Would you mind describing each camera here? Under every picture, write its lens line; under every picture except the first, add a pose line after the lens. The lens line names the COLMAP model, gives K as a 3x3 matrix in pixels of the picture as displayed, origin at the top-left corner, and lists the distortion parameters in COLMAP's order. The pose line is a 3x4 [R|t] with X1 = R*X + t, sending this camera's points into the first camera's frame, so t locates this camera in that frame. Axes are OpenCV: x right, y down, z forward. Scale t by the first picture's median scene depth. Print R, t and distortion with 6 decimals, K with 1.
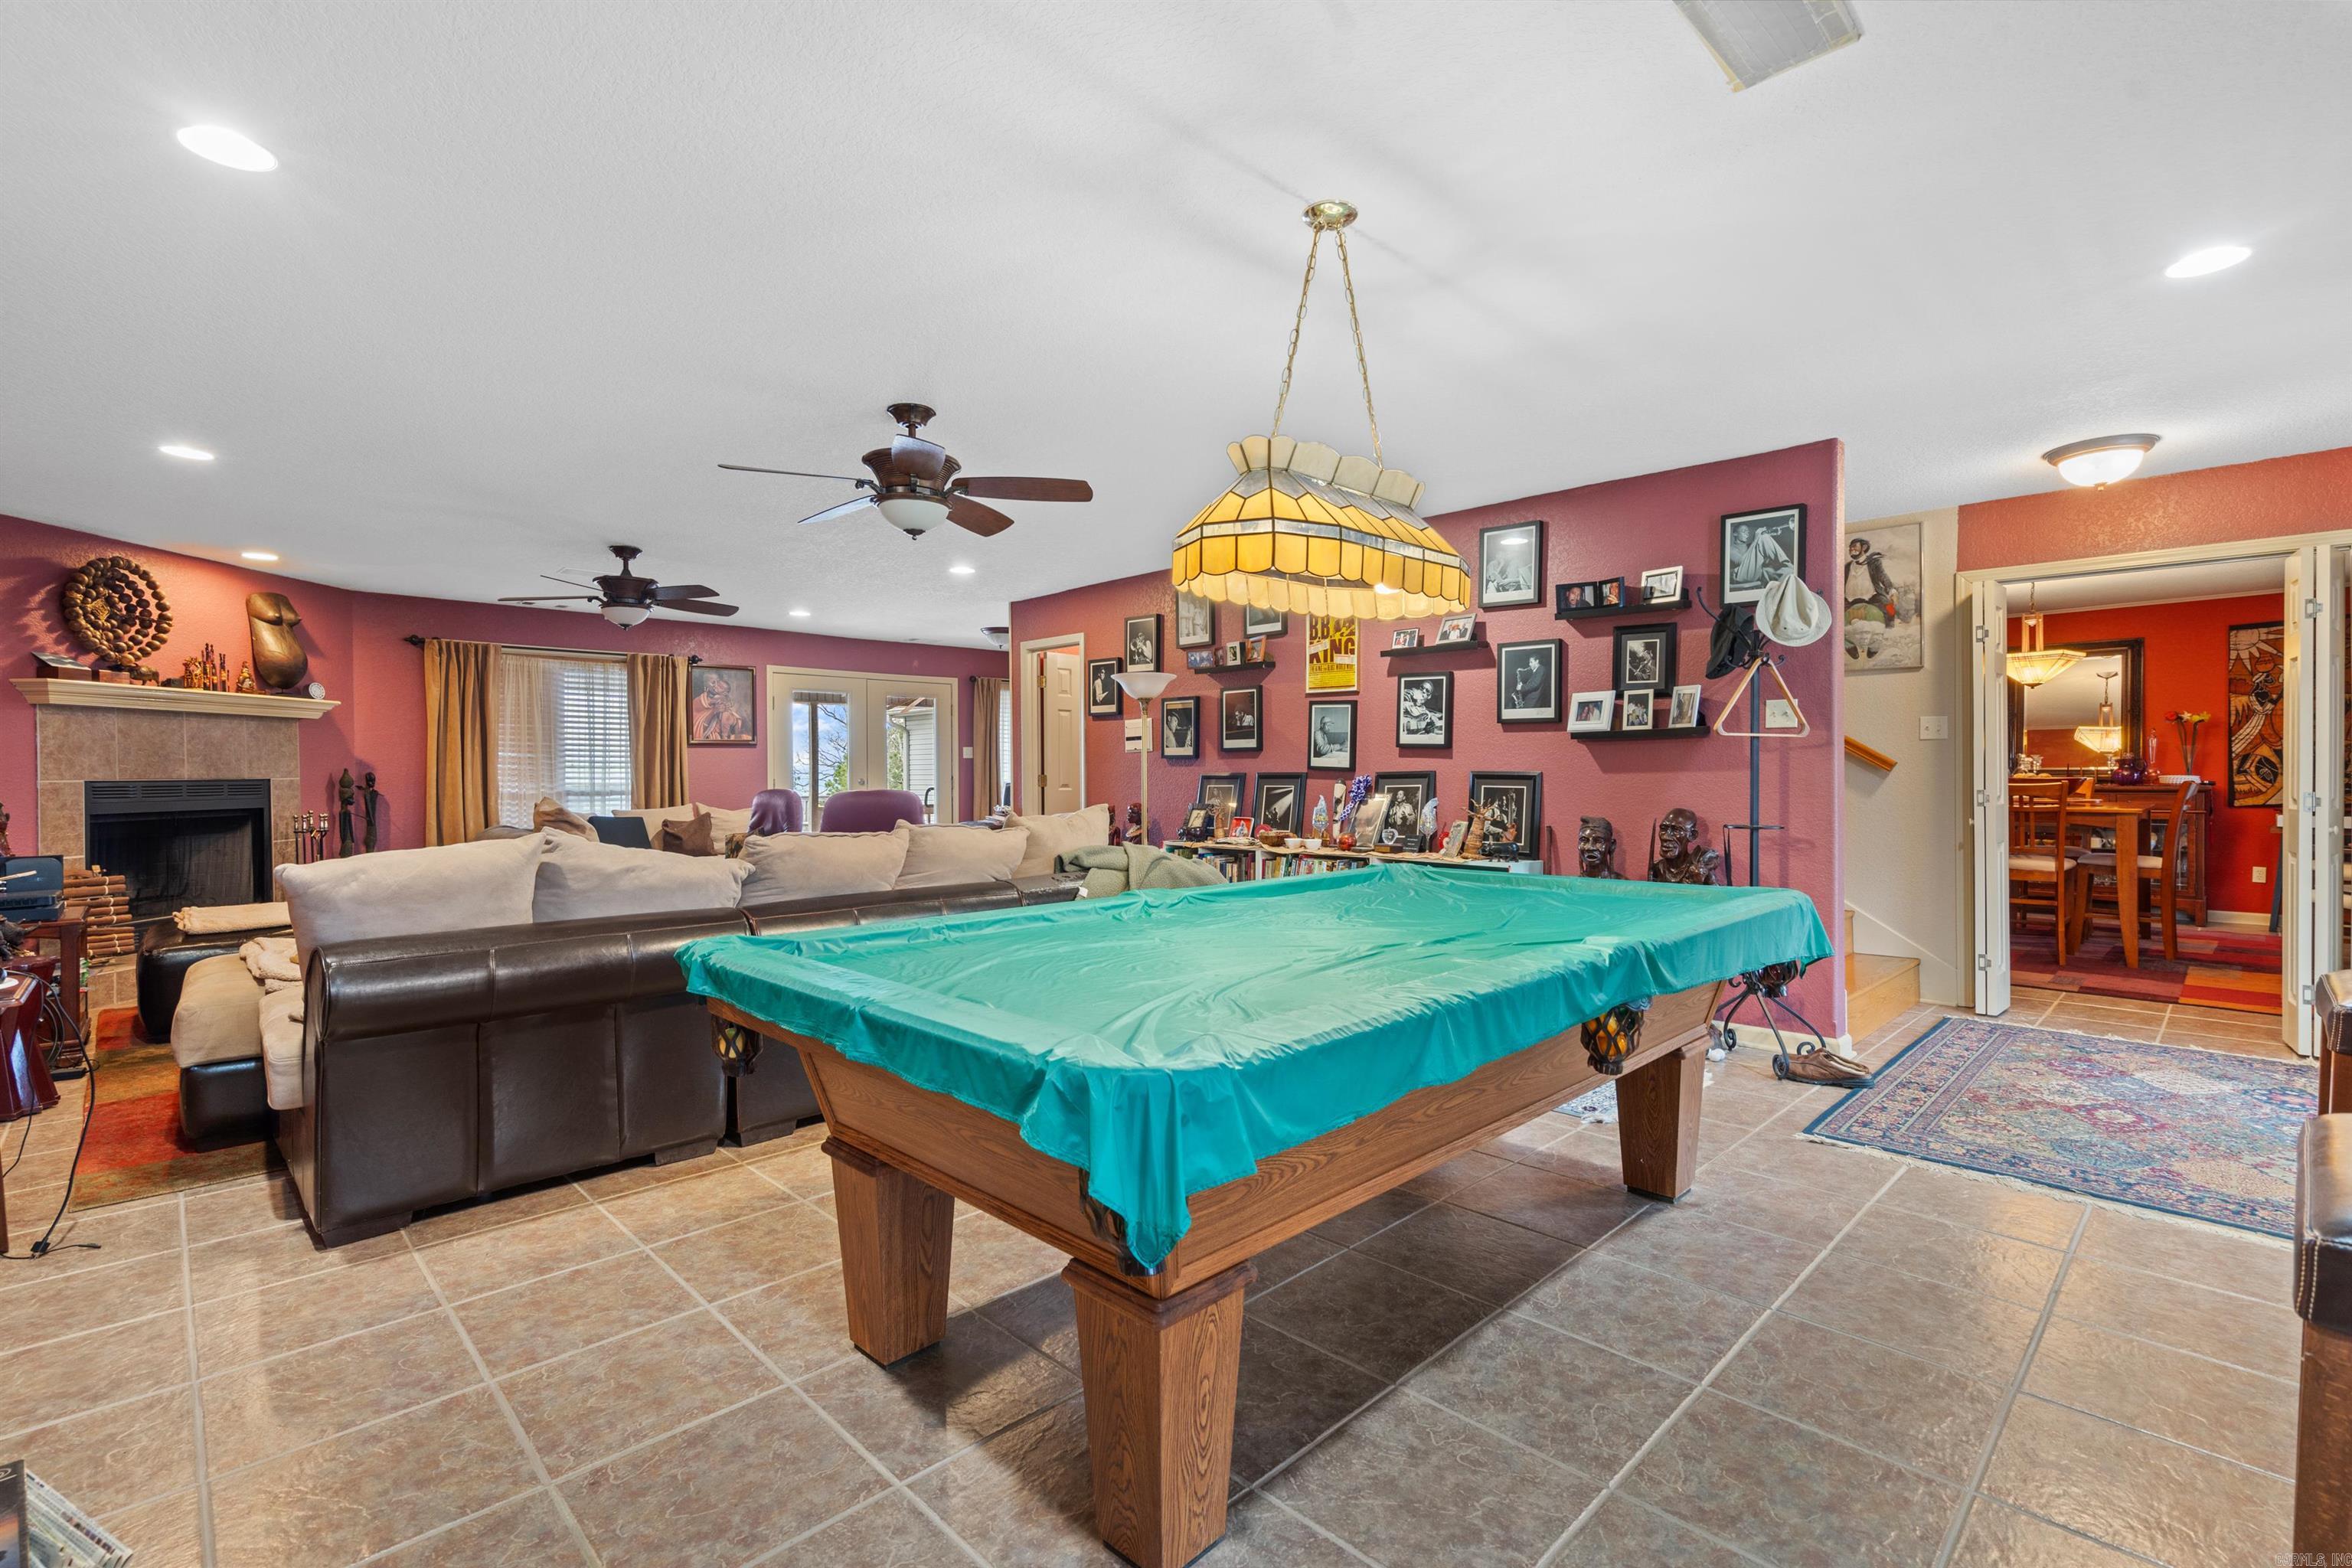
lens RADIAL K [[1080.0, 0, 1171.1], [0, 1080.0, 787.1], [0, 0, 1]] dist [-0.008907, 0.001932]
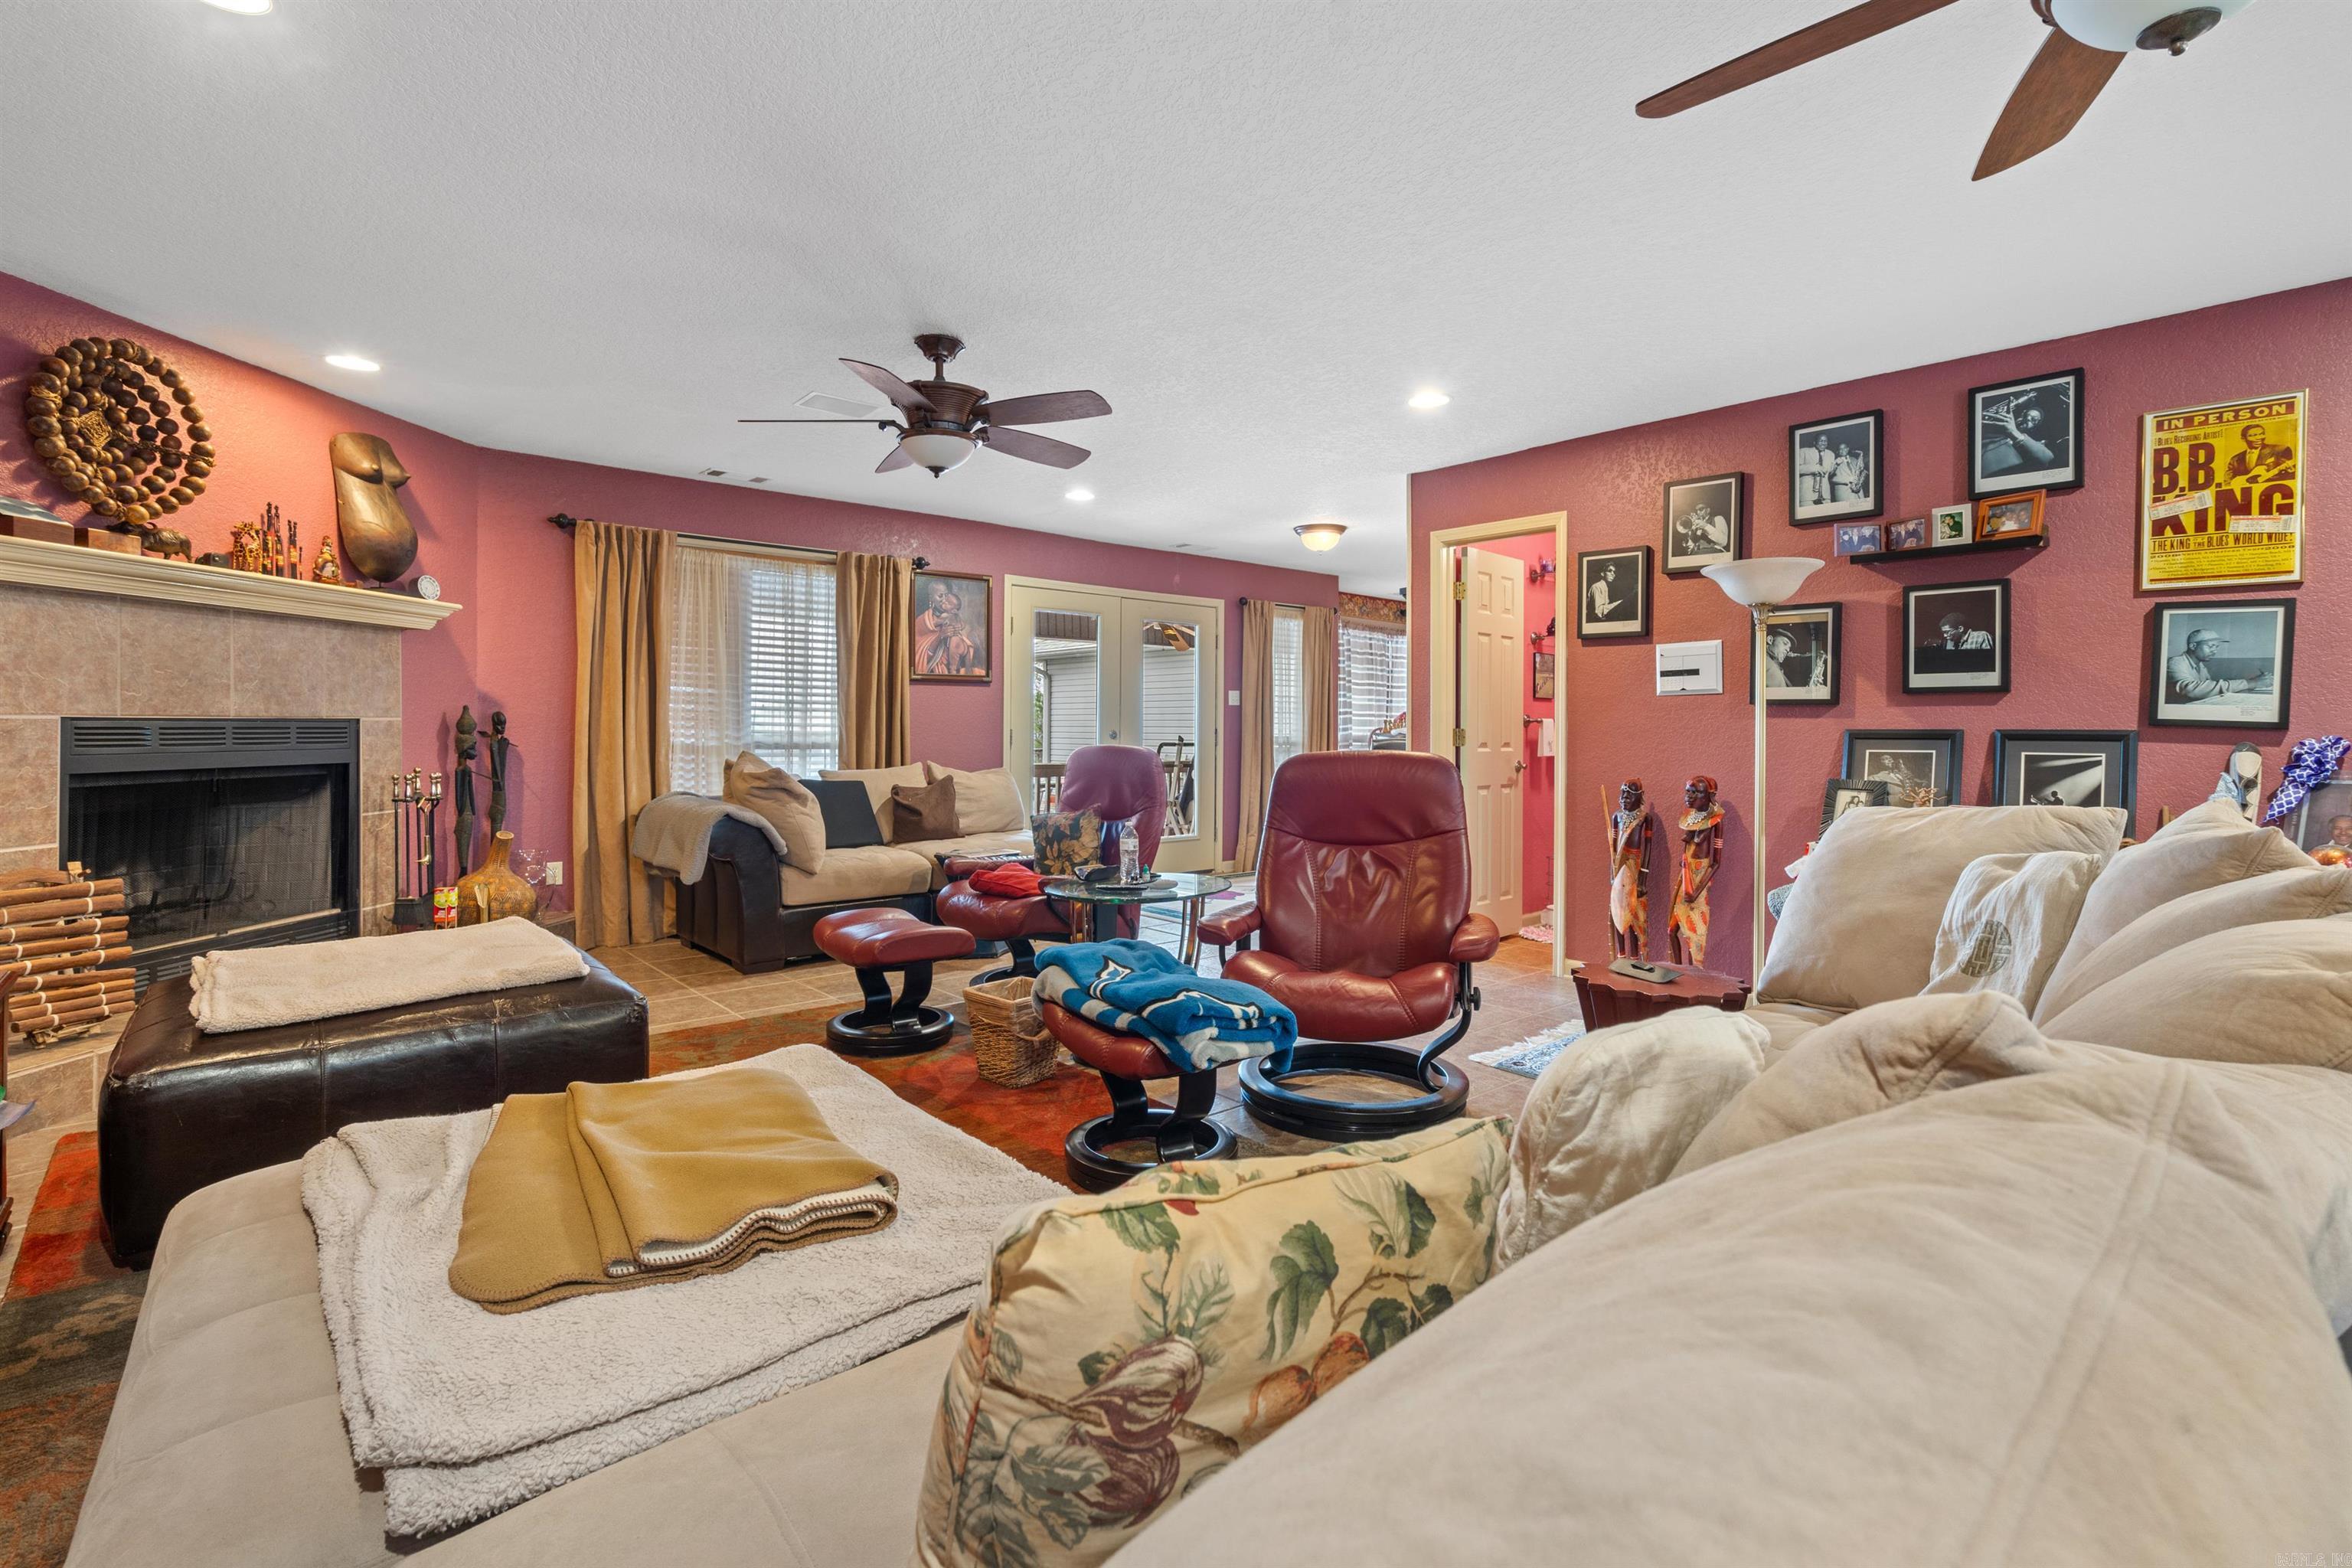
lens RADIAL K [[1080.0, 0, 1155.8], [0, 1080.0, 733.2], [0, 0, 1]] dist [-0.008907, 0.001932]
pose [[0.998602, 0.013334, -0.051154, -0.345125], [-0.013773, 0.999871, -0.008242, -0.000238], [0.051038, 0.008935, 0.998657, 0.399032]]
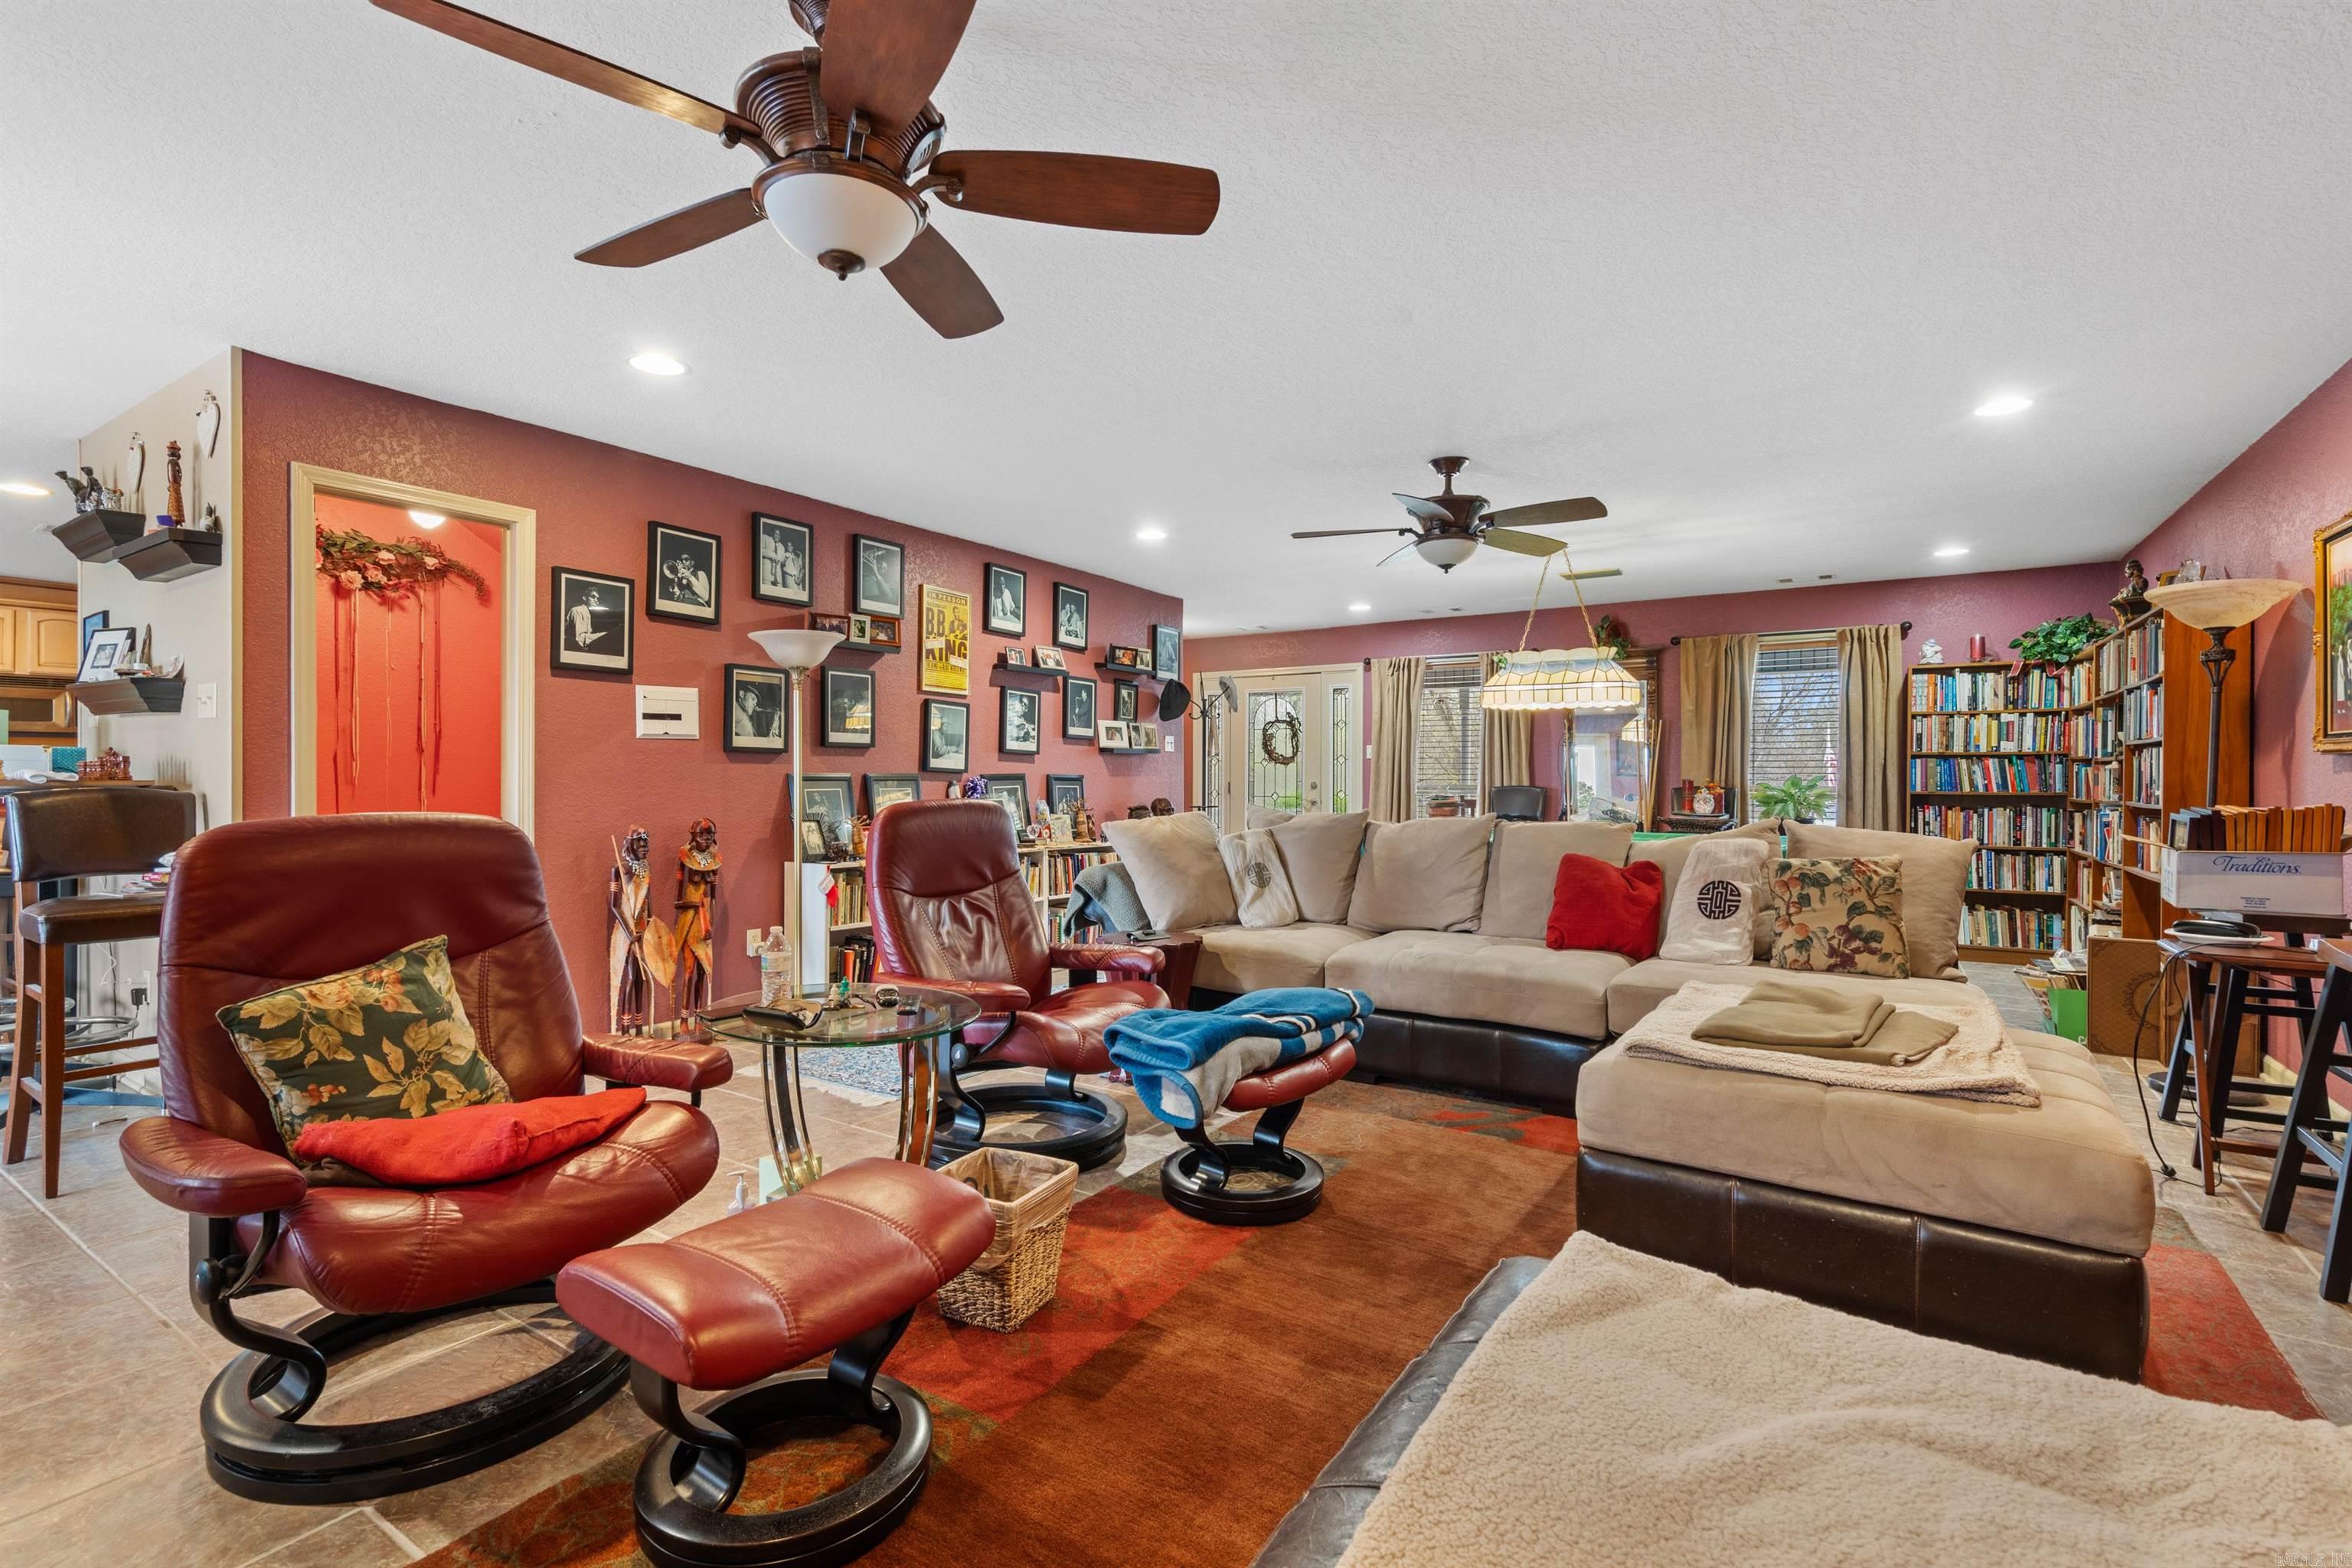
lens RADIAL K [[1080.0, 0, 1198.2], [0, 1080.0, 781.2], [0, 0, 1]] dist [-0.008907, 0.001932]
pose [[-0.225221, 0.002028, 0.974306, -0.805417], [0.007733, 0.999970, -0.000293, -0.005133], [-0.974277, 0.007468, -0.225229, 0.940286]]
